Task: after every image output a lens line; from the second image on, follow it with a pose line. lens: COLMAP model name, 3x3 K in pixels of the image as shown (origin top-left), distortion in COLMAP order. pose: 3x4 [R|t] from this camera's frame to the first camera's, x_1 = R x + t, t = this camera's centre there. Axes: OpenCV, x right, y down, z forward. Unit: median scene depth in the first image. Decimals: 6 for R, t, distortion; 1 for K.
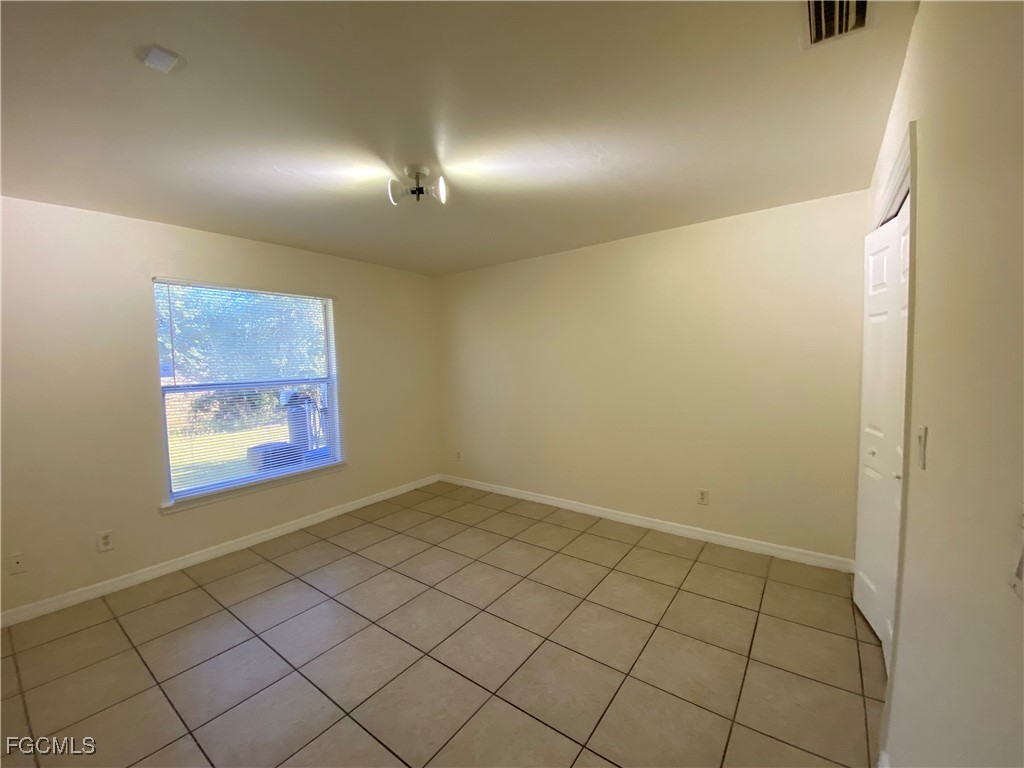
lens RADIAL K [[418.5, 0, 518.7], [0, 418.5, 381.9], [0, 0, 1]] dist [-0.003259, -0.001193]
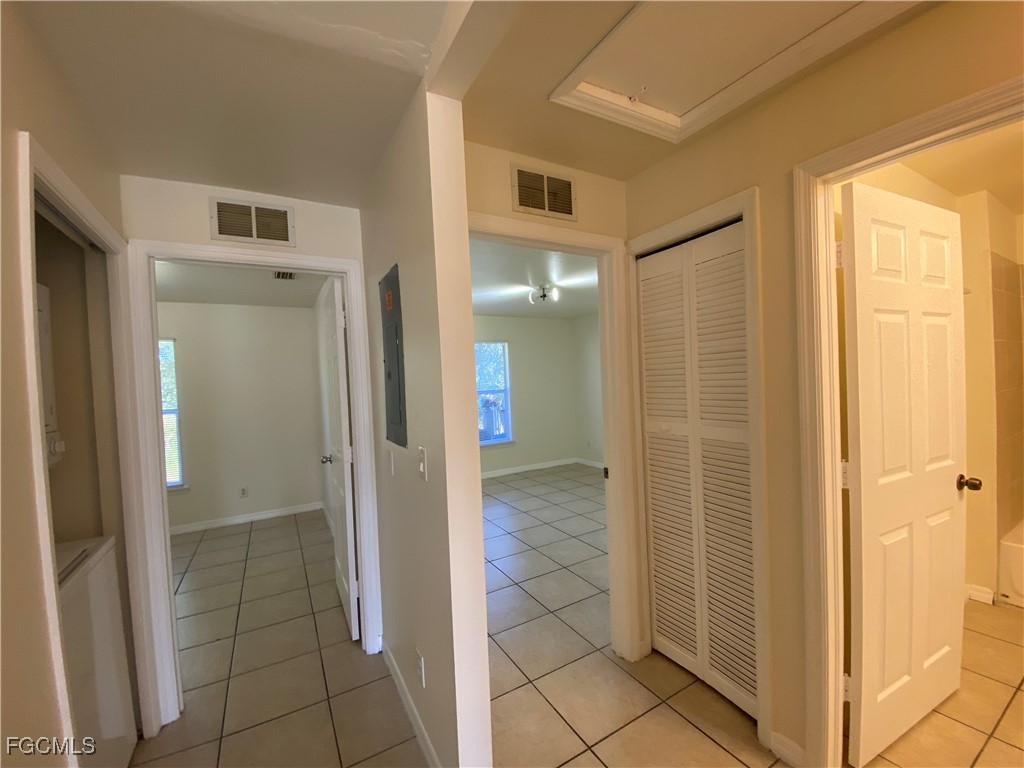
lens RADIAL K [[418.5, 0, 504.8], [0, 418.5, 384.0], [0, 0, 1]] dist [-0.003259, -0.001193]
pose [[0.905419, -0.007206, -0.424459, 0.247180], [-0.005977, 0.999540, -0.029719, 0.019043], [0.424478, 0.029445, 0.904959, -0.501518]]
